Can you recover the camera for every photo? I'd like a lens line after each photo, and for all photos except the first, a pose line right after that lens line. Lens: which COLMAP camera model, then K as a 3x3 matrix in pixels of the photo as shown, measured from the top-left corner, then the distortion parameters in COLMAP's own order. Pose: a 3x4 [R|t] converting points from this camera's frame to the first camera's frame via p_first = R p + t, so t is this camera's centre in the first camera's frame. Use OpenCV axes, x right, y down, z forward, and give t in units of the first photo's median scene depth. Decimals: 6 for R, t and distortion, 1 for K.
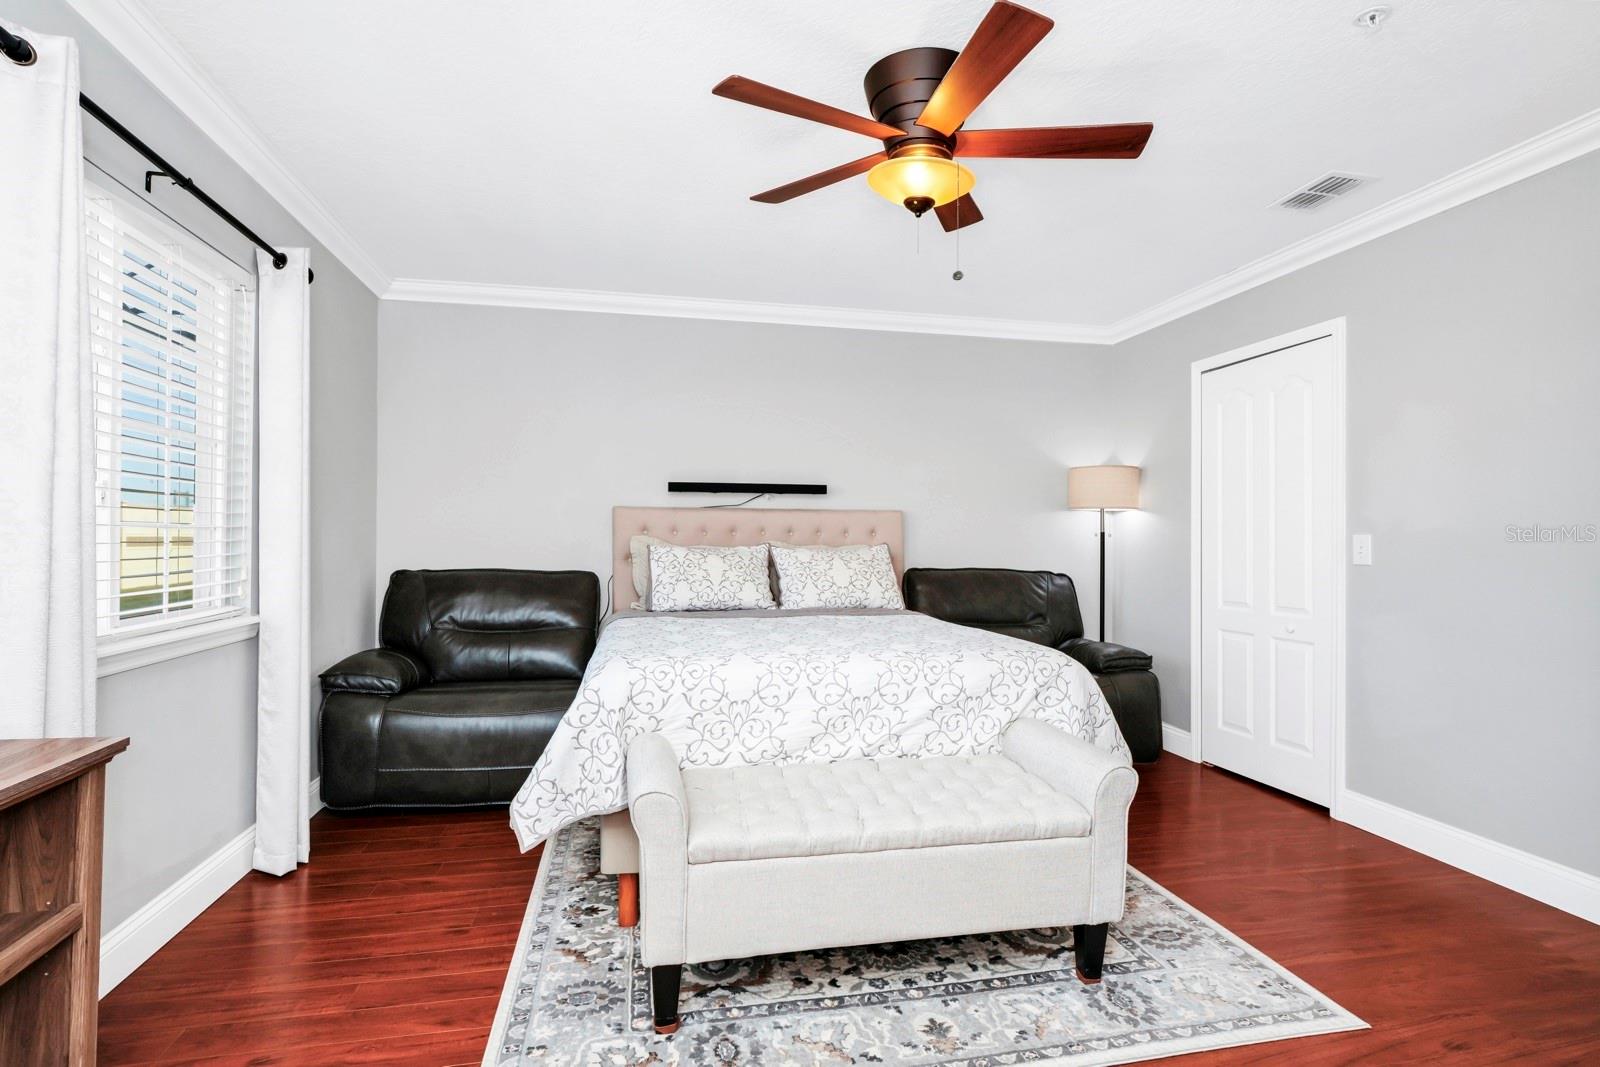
lens RADIAL K [[794.8, 0, 802.9], [0, 794.8, 537.1], [0, 0, 1]] dist [0.002382, 0.000382]
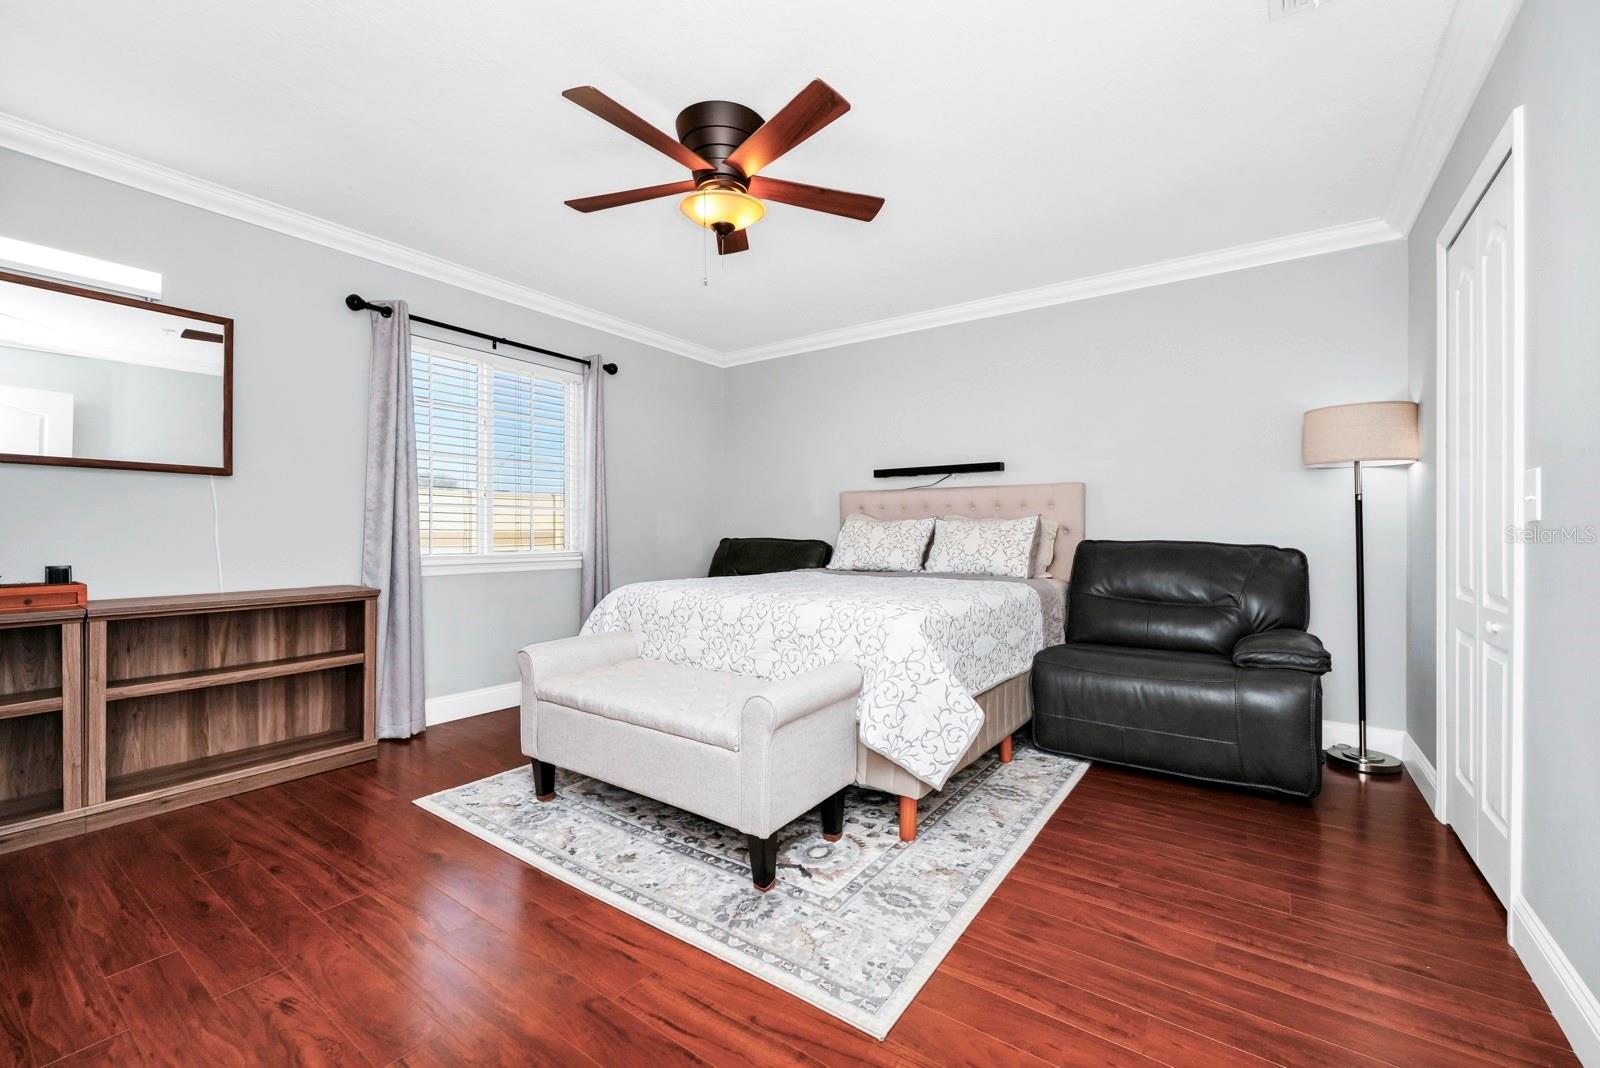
lens RADIAL K [[664.0, 0, 802.2], [0, 664.0, 535.5], [0, 0, 1]] dist [0.004085, -0.001527]
pose [[0.677183, -0.001573, -0.735813, 0.868203], [0.004036, 0.999991, 0.001577, 0.053001], [0.735804, -0.004038, 0.677183, 0.335092]]
